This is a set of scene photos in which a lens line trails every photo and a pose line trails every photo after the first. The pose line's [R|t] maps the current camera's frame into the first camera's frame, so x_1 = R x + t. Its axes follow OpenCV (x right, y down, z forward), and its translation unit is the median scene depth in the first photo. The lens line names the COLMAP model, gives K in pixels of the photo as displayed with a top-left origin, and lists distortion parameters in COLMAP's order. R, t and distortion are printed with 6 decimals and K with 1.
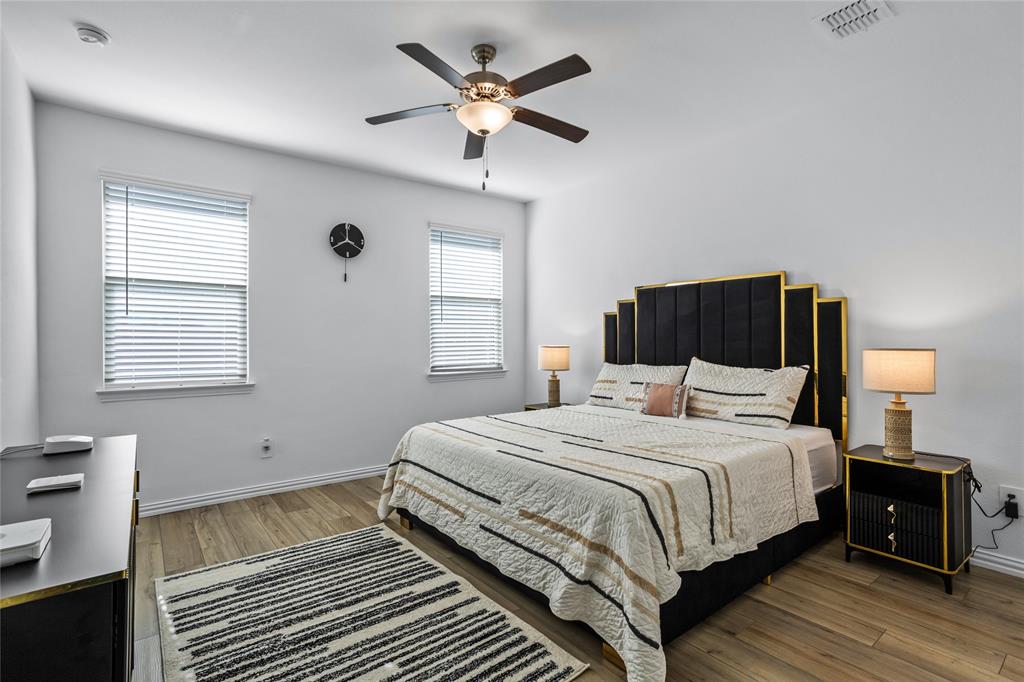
lens RADIAL K [[506.8, 0, 506.2], [0, 506.8, 344.7], [0, 0, 1]] dist [-0.030383, 0.001345]
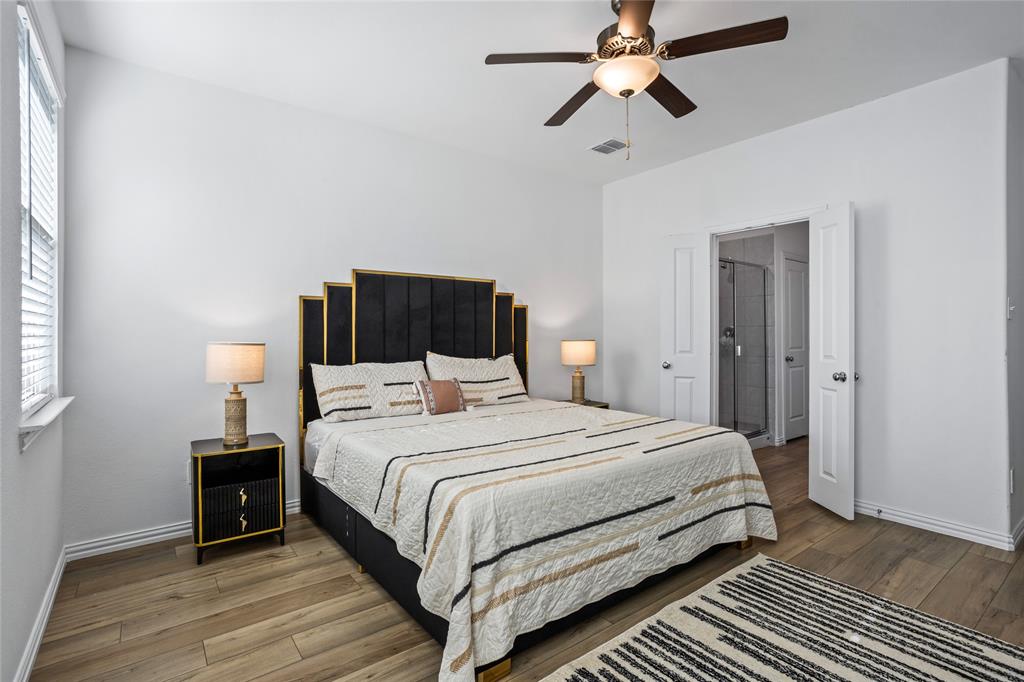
lens RADIAL K [[496.2, 0, 530.0], [0, 496.2, 333.5], [0, 0, 1]] dist [-0.034117, 0.030744]
pose [[-0.030367, 0.005307, 0.999525, -0.853554], [0.007889, 0.999956, -0.005069, -0.005696], [-0.999508, 0.007731, -0.030407, 1.151274]]
